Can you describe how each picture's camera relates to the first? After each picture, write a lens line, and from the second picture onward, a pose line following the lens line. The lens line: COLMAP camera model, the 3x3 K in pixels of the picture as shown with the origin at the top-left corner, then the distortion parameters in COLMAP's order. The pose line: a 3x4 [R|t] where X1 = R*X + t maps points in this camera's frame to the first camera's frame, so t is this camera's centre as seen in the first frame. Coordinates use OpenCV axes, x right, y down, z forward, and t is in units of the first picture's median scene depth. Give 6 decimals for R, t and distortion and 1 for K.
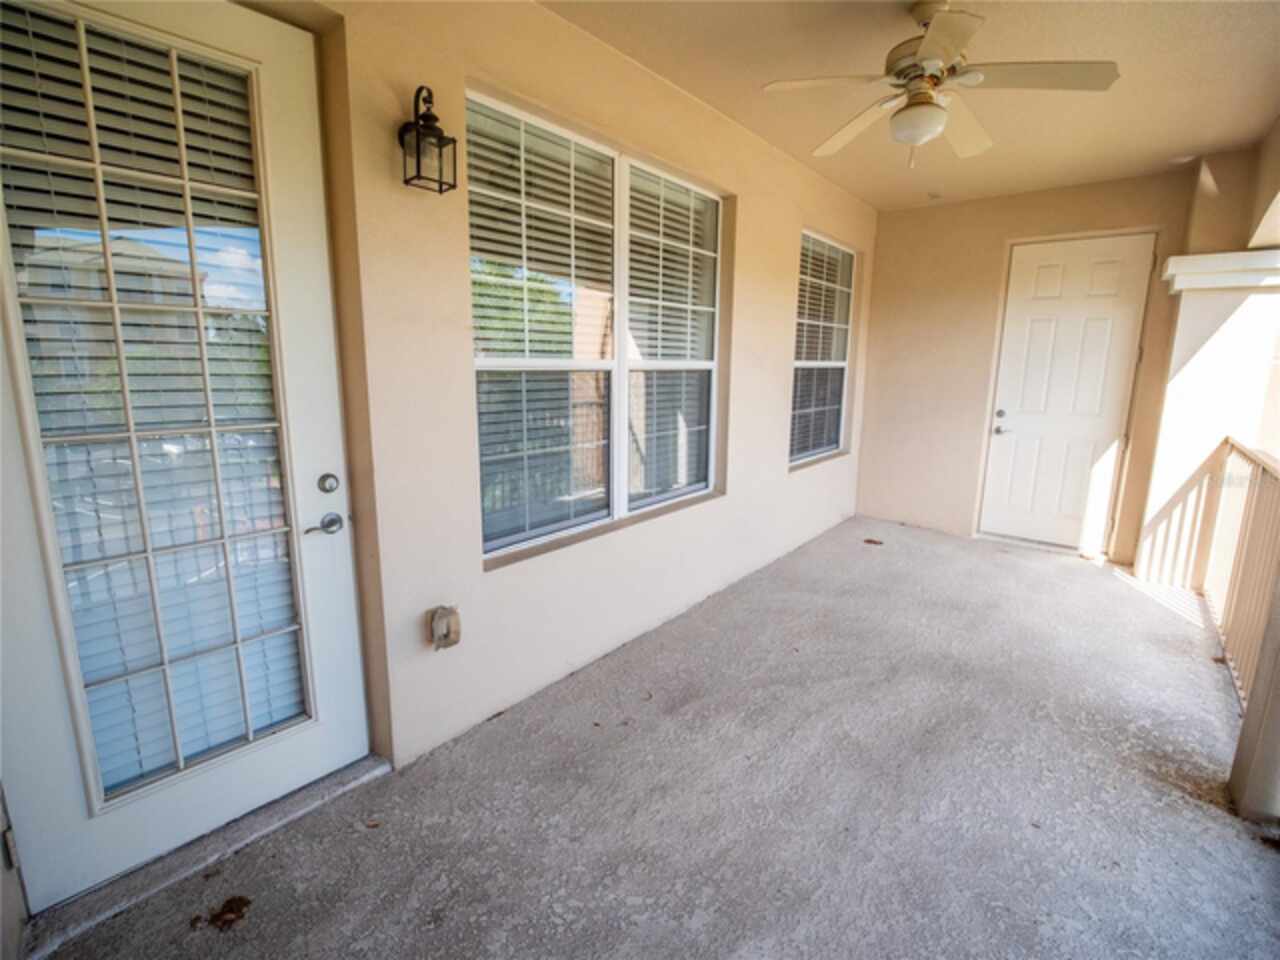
lens RADIAL K [[583.8, 0, 633.3], [0, 583.8, 467.6], [0, 0, 1]] dist [-0.017526, -0.000025]
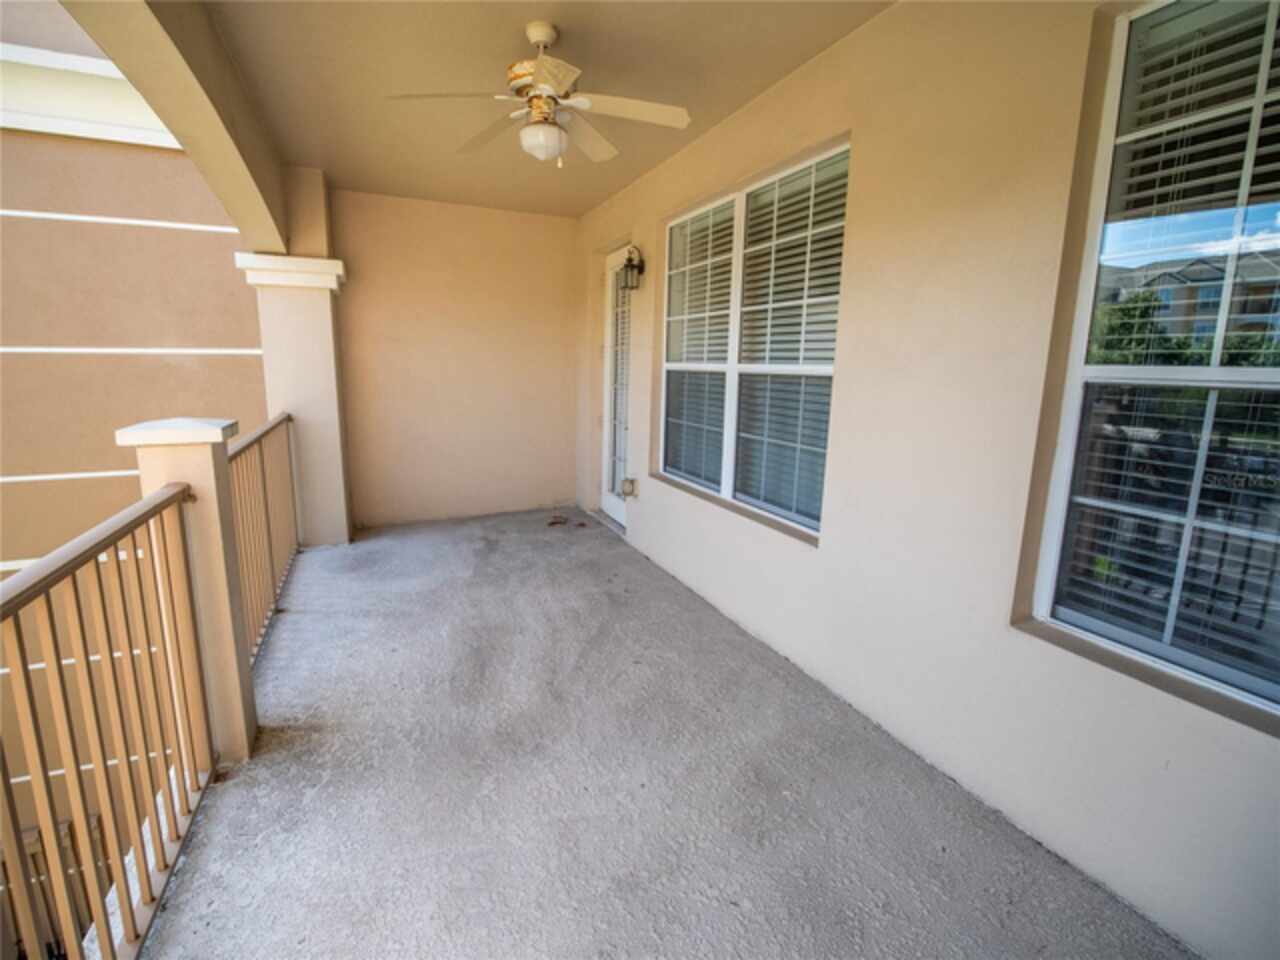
lens RADIAL K [[583.8, 0, 633.3], [0, 583.8, 467.6], [0, 0, 1]] dist [-0.017526, -0.000025]
pose [[-0.451156, 0.138347, -0.881657, 1.174599], [-0.180241, 0.953429, 0.241841, -0.241554], [0.874055, 0.268019, -0.405209, 1.405752]]
